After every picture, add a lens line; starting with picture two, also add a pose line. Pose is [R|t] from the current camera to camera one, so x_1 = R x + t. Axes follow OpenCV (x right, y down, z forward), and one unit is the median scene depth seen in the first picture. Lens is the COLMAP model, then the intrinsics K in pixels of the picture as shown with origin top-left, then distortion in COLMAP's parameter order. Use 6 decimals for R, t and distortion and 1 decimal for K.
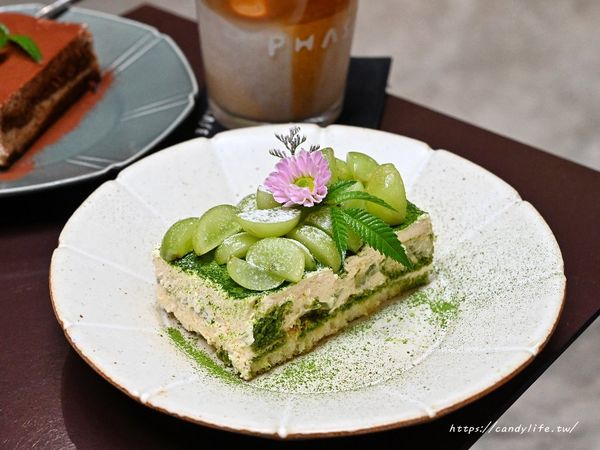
lens RADIAL K [[1353.2, 0, 300.0], [0, 1353.2, 225.0], [0, 0, 1]] dist [0.006268, -0.379886]
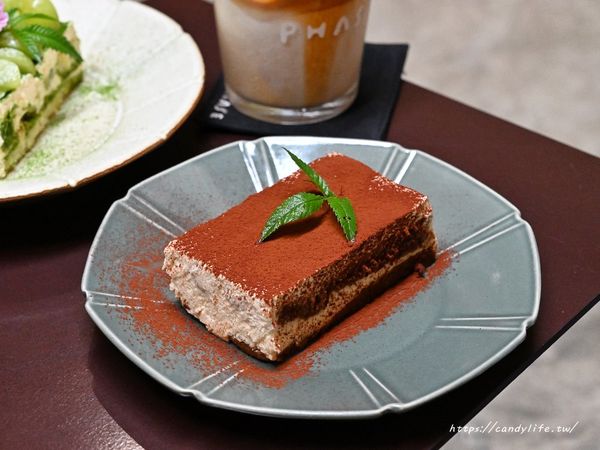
lens RADIAL K [[1353.2, 0, 300.0], [0, 1353.2, 225.0], [0, 0, 1]] dist [0.006268, -0.379886]
pose [[0.916515, 0.224776, -0.330871, 0.058954], [-0.222601, 0.973871, 0.044988, -0.196380], [0.332338, 0.032420, 0.942603, 0.268002]]
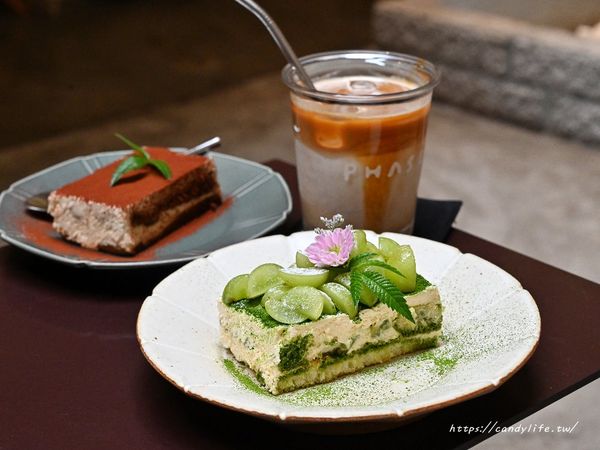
lens RADIAL K [[1353.2, 0, 300.0], [0, 1353.2, 225.0], [0, 0, 1]] dist [0.006268, -0.379886]
pose [[0.983299, 0.049122, -0.175245, 0.191923], [-0.081759, 0.979483, -0.184195, 0.181905], [0.162602, 0.195447, 0.967141, -0.257882]]
